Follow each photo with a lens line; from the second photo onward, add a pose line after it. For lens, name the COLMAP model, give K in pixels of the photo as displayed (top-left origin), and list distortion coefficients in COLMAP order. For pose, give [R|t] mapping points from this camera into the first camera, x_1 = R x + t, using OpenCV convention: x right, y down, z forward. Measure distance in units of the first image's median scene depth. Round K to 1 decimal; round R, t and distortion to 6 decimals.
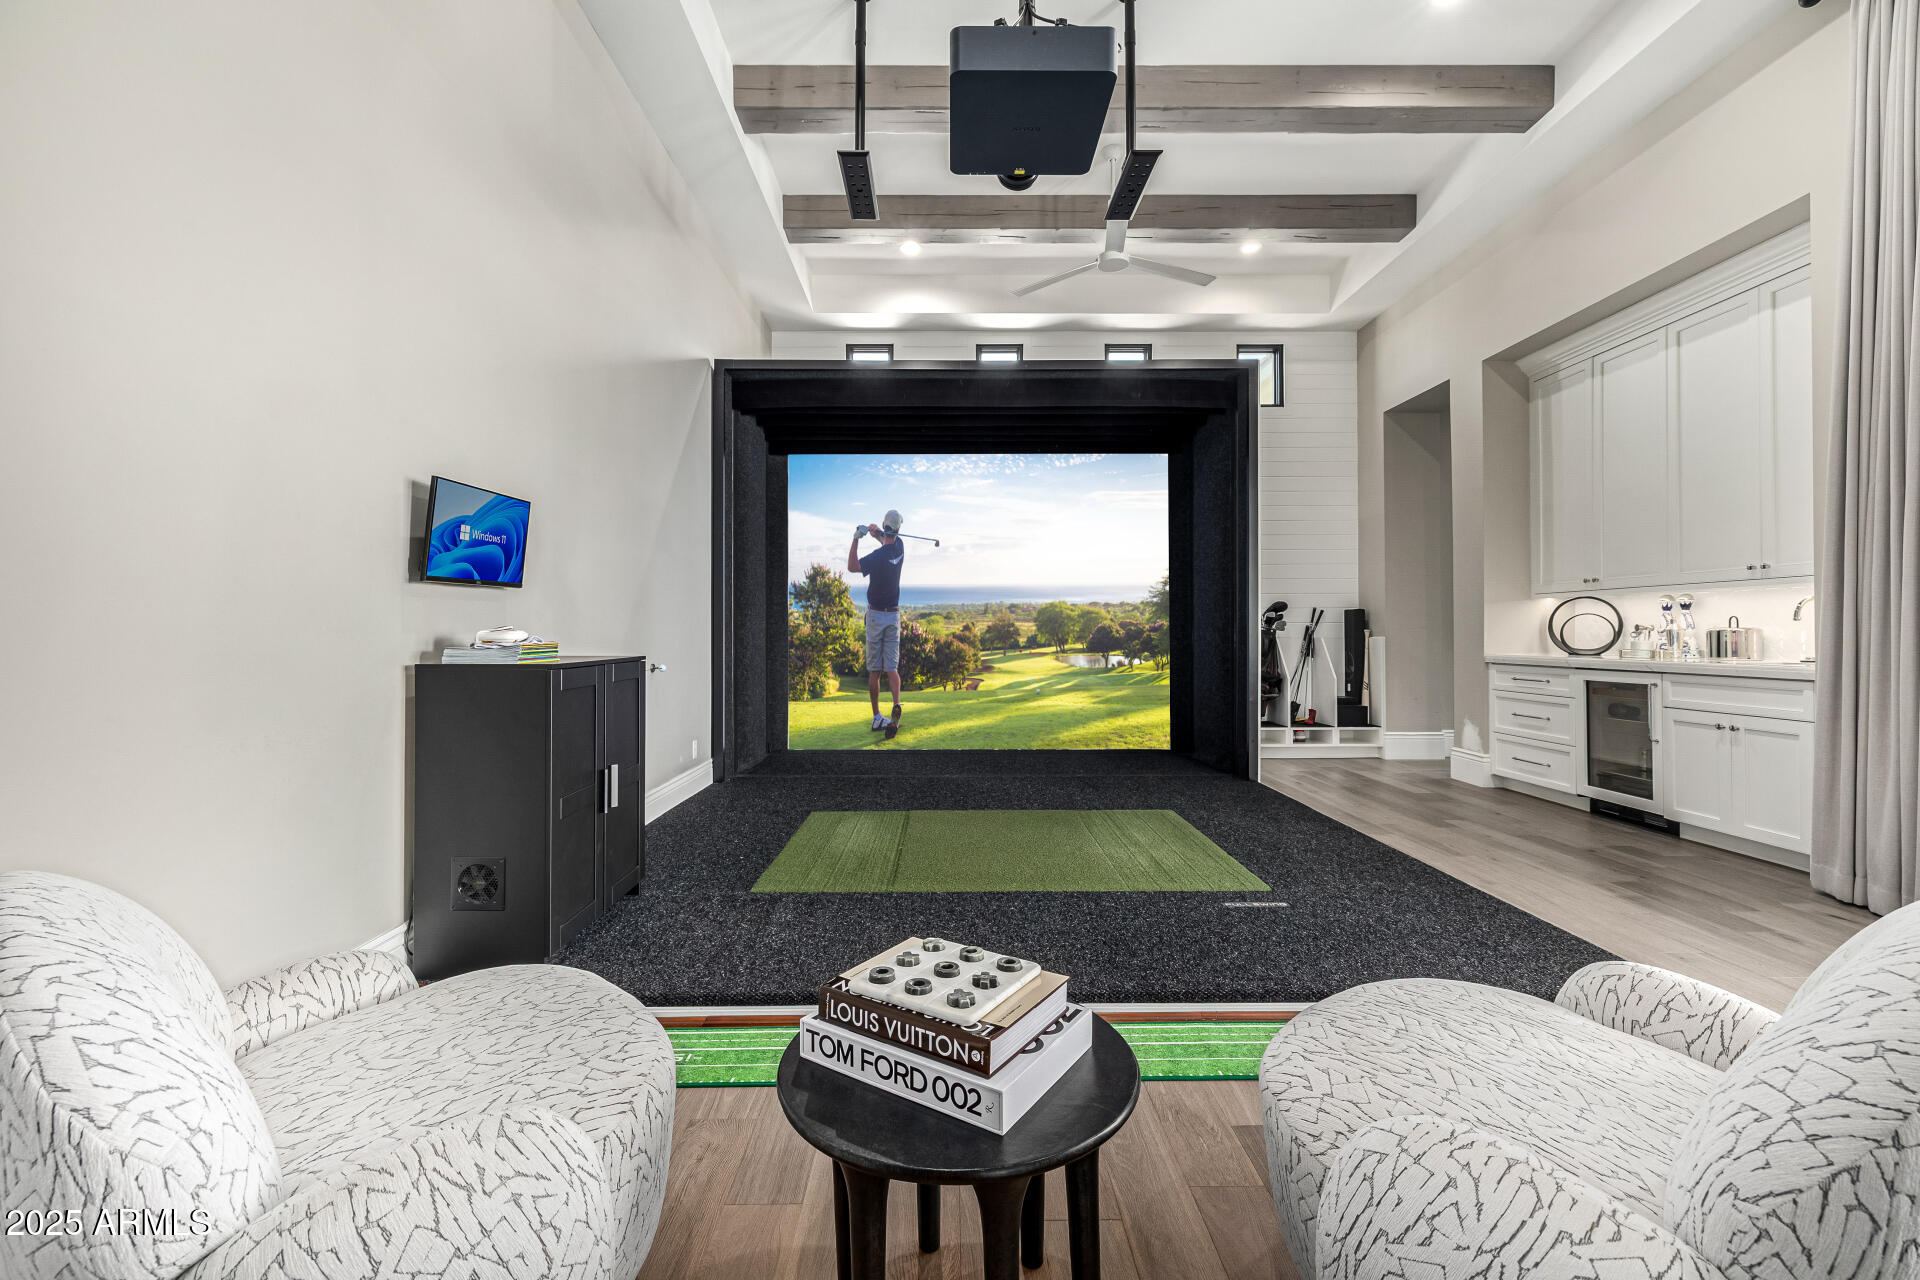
lens RADIAL K [[787.9, 0, 948.2], [0, 787.9, 638.0], [0, 0, 1]] dist [0.000062, -0.000232]
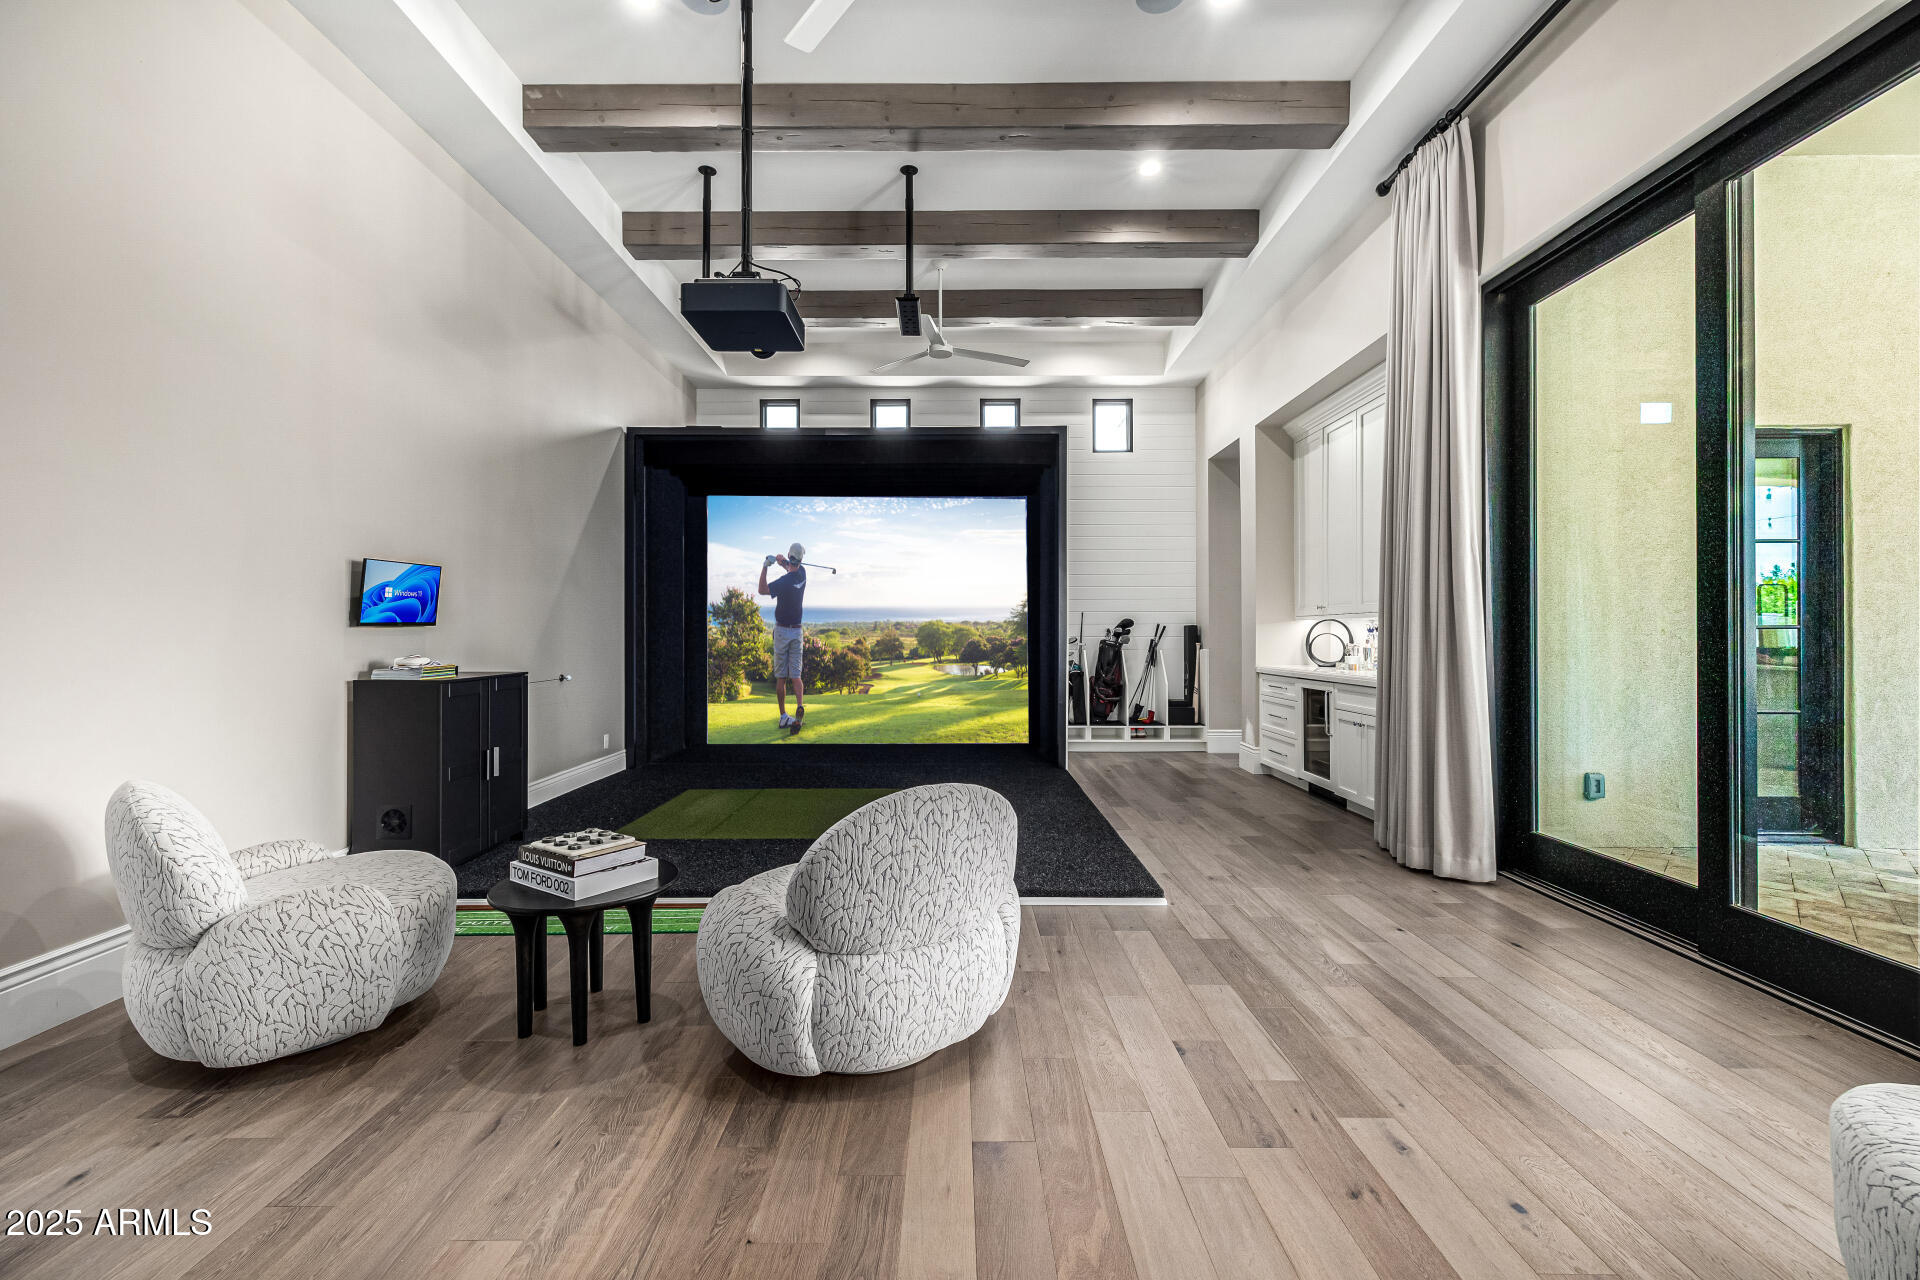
lens RADIAL K [[777.8, 0, 961.8], [0, 777.8, 651.3], [0, 0, 1]] dist [-0.000054, -0.003773]
pose [[0.999964, 0.002895, 0.007972, 0.170879], [-0.003018, 0.999876, 0.015488, -0.017239], [-0.007926, -0.015511, 0.999848, -0.179602]]
